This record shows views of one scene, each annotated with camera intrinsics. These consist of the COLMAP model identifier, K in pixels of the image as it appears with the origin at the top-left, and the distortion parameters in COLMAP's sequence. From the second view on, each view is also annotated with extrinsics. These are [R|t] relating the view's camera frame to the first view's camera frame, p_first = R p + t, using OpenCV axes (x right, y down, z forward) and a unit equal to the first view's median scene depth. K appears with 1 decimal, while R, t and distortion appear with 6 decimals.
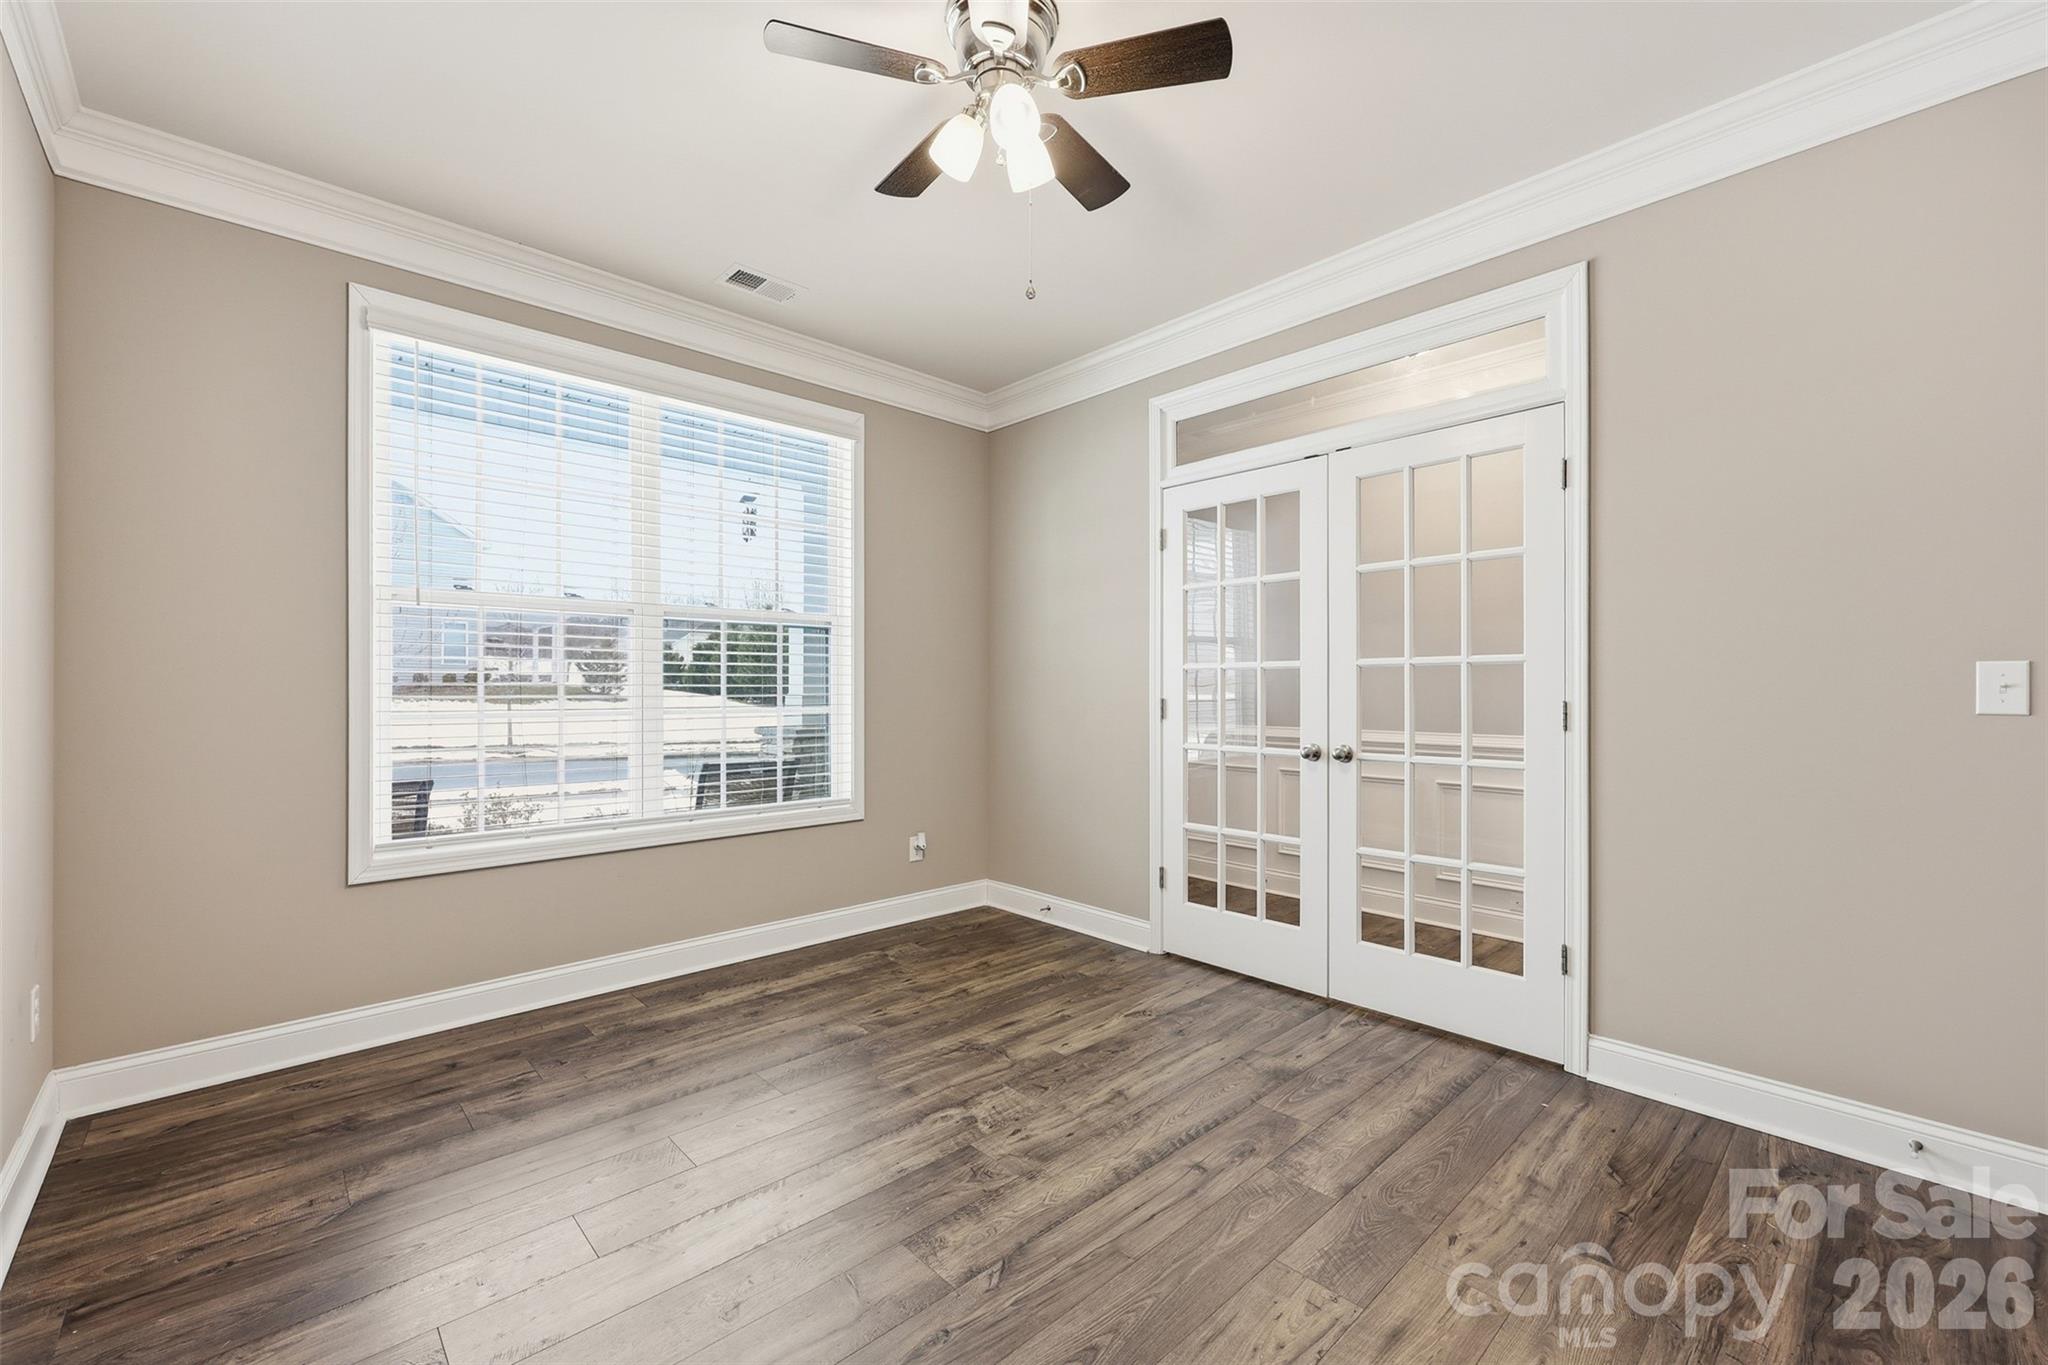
lens RADIAL K [[829.0, 0, 1017.9], [0, 829.0, 684.8], [0, 0, 1]] dist [0.000949, 0.000547]
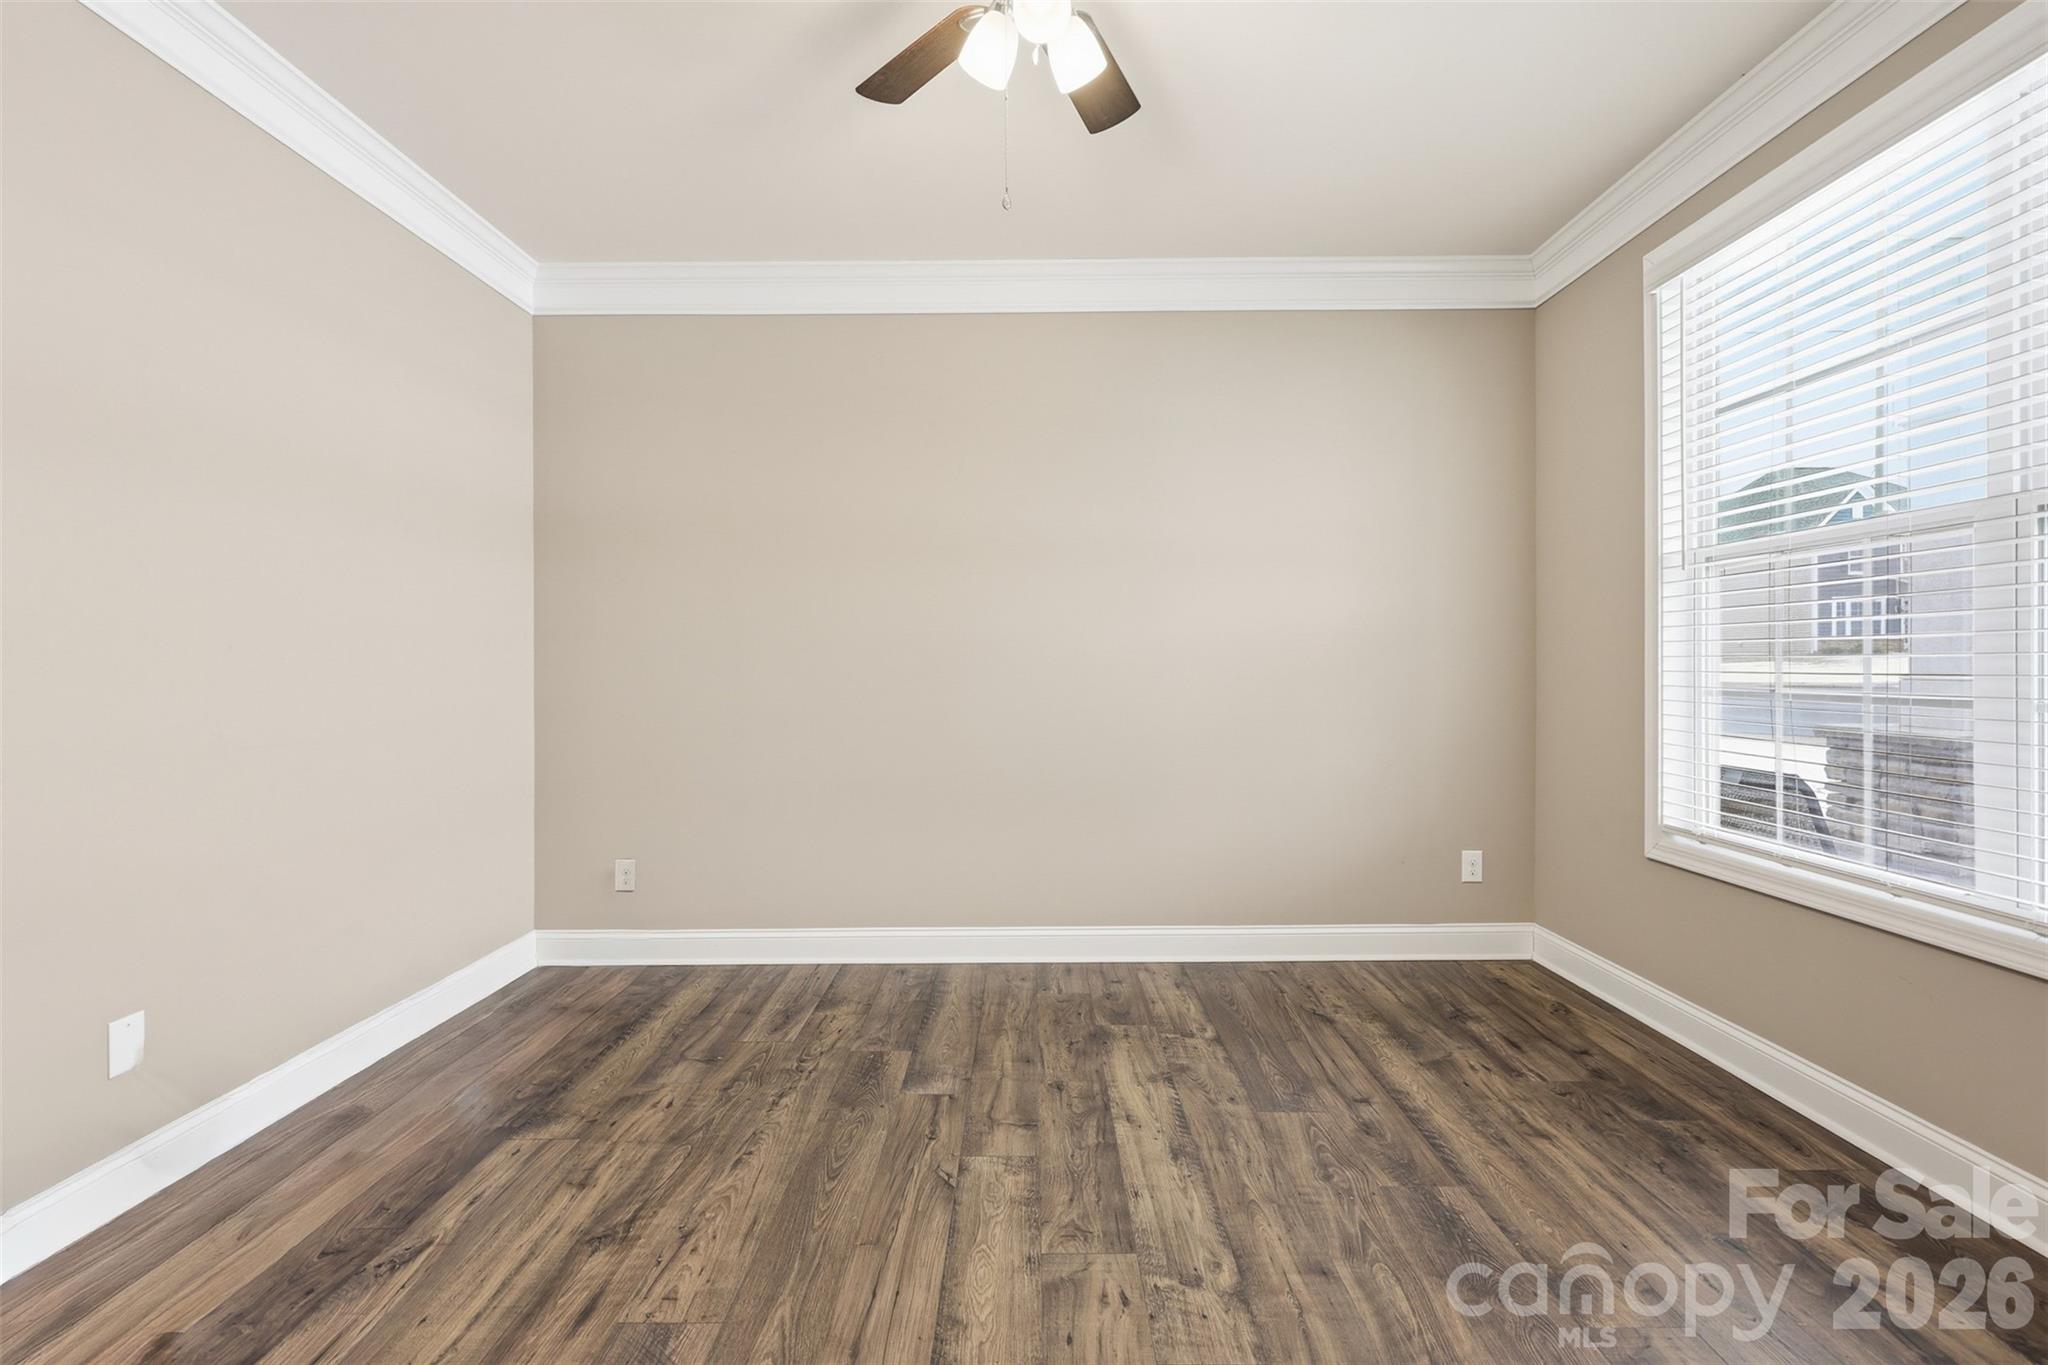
lens RADIAL K [[829.0, 0, 1014.9], [0, 829.0, 675.5], [0, 0, 1]] dist [0.000949, 0.000547]
pose [[-0.673376, 0.011628, -0.739208, 0.611526], [0.009379, 0.999930, 0.007186, 0.008467], [0.739240, -0.002094, -0.673439, 1.503742]]
